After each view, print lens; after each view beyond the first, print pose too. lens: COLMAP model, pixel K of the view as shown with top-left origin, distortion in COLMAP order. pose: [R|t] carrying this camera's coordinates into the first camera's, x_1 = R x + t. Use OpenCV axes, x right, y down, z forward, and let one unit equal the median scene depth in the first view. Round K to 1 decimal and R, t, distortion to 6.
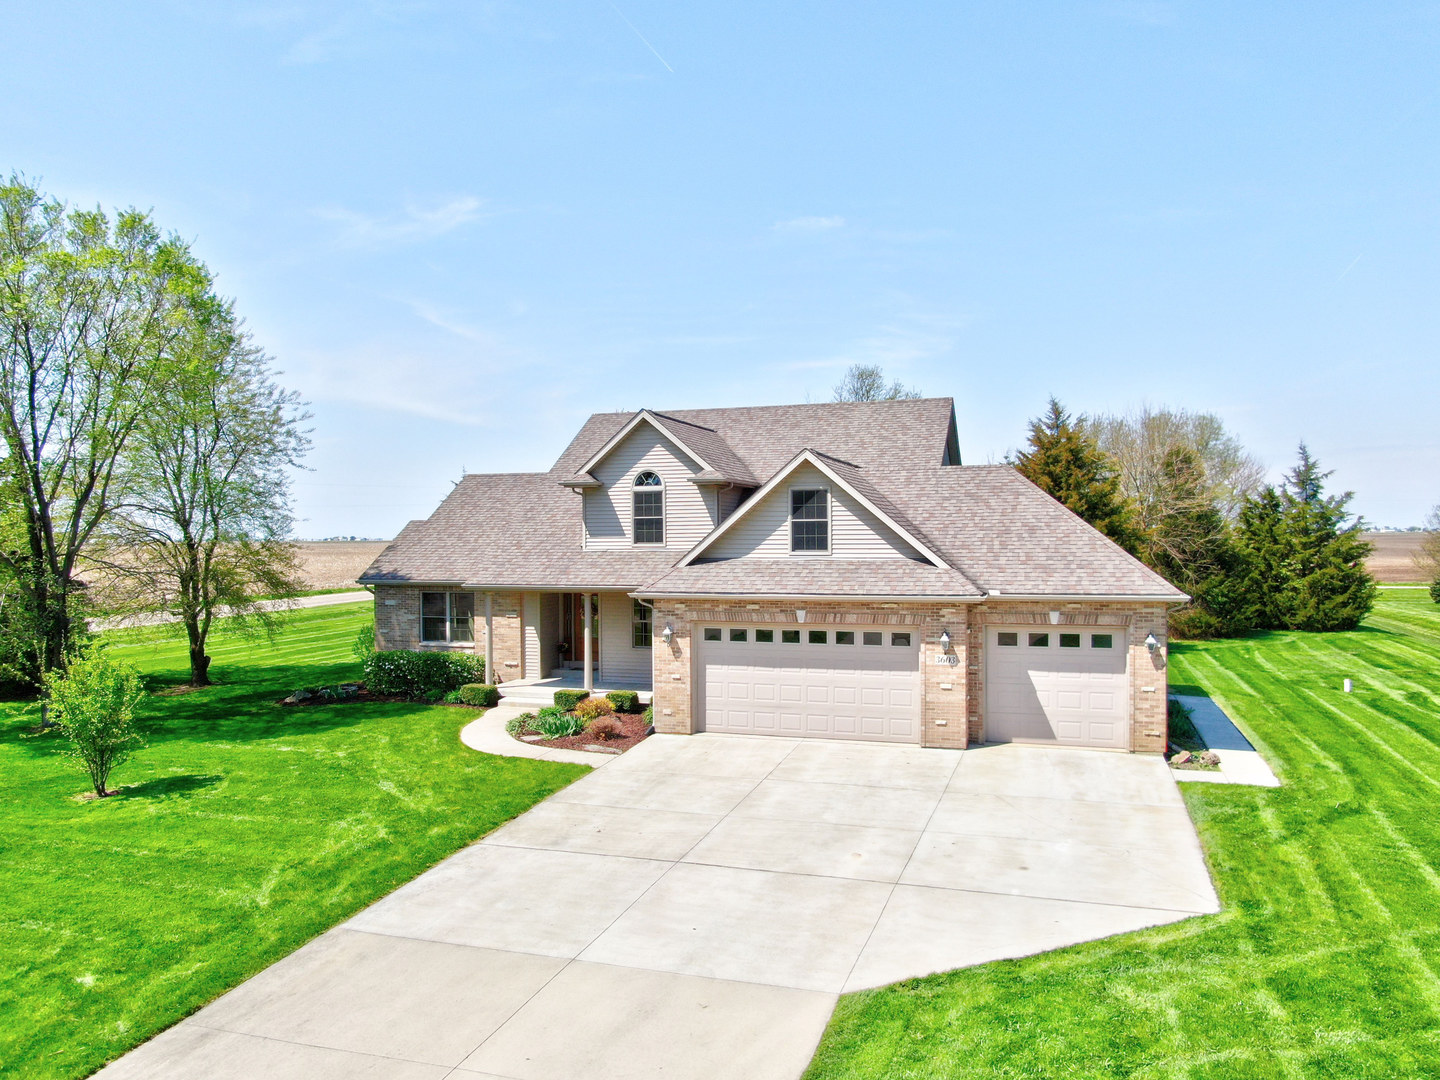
lens RADIAL K [[1039.9, 0, 718.8], [0, 1039.9, 547.3], [0, 0, 1]] dist [-0.024495, 0.011049]
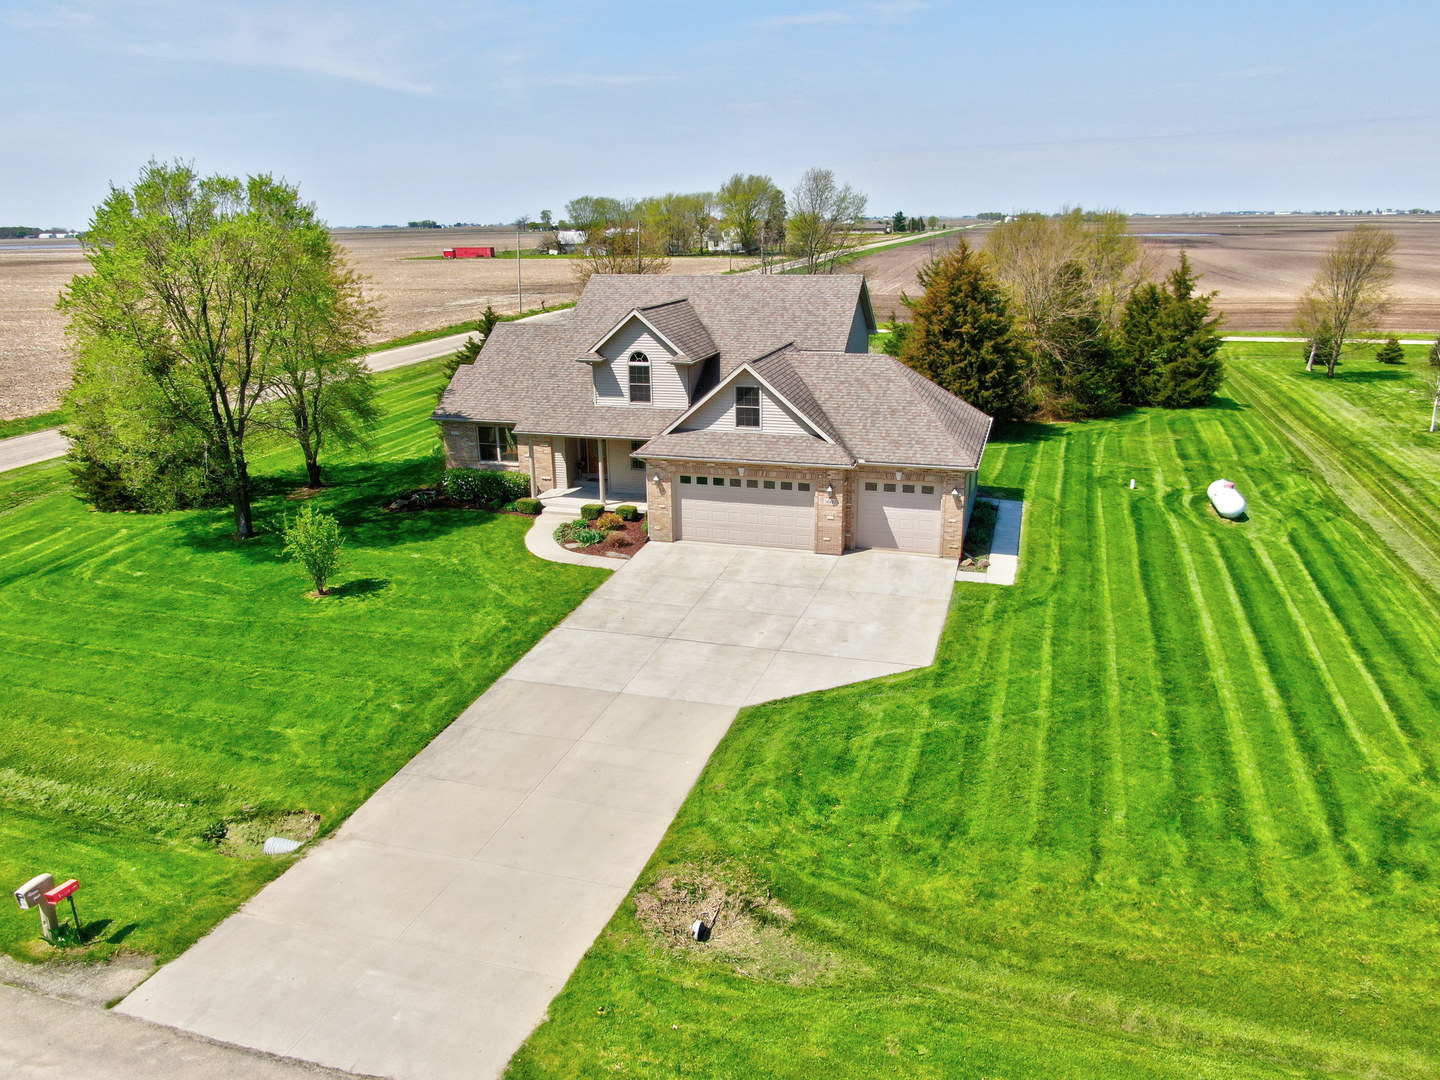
lens RADIAL K [[1039.9, 0, 718.8], [0, 1039.9, 547.3], [0, 0, 1]] dist [-0.024495, 0.011049]
pose [[0.999799, -0.012274, 0.015866, 0.018255], [0.007143, 0.956951, 0.290160, -0.273510], [-0.018744, -0.289988, 0.956847, -0.520627]]
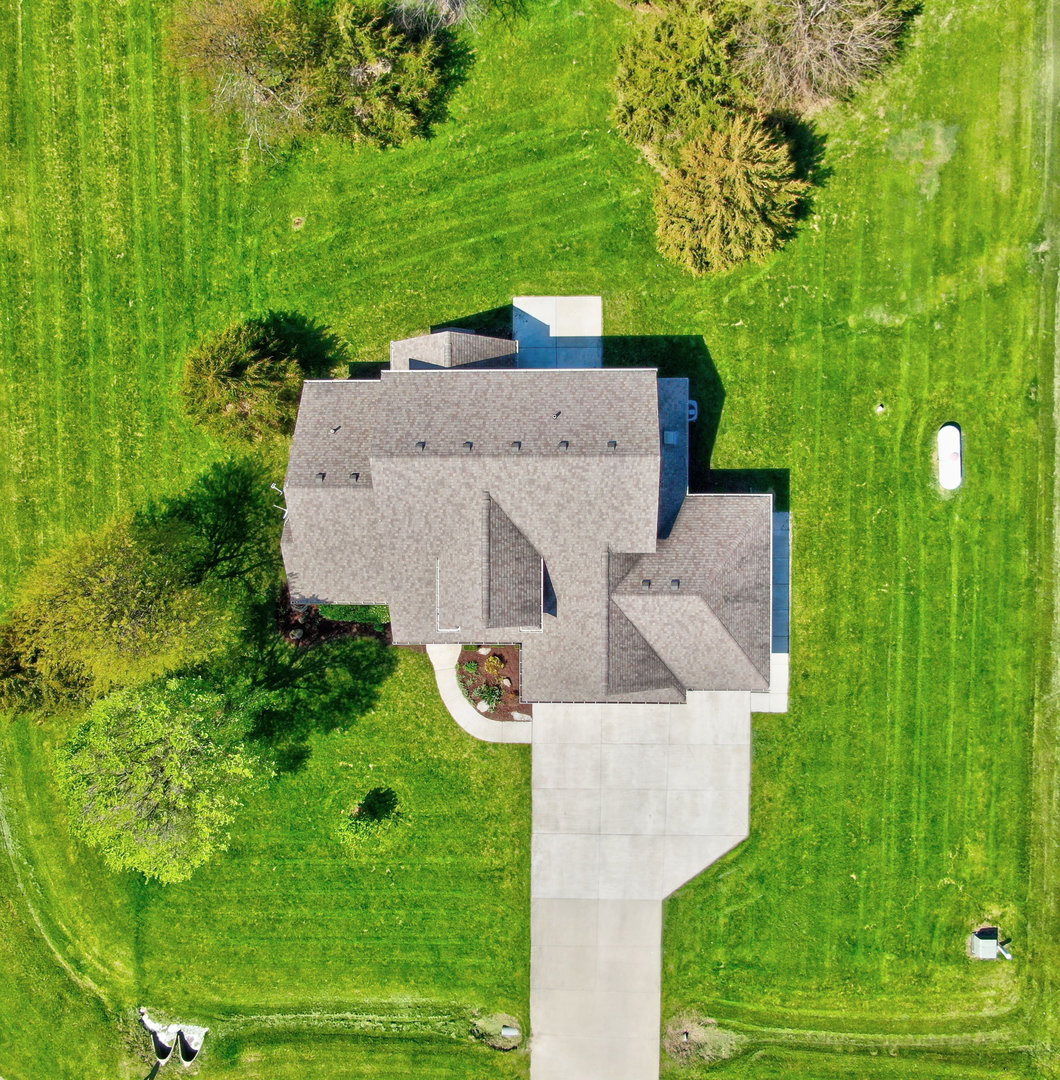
lens RADIAL K [[1050.8, 0, 540.0], [0, 1050.8, 553.9], [0, 0, 1]] dist [-0.021668, -0.003773]
pose [[0.950342, -0.309001, -0.037002, 0.123050], [0.038961, 0.000169, 0.999241, -2.087678], [-0.308760, -0.951062, 0.012200, 1.261849]]
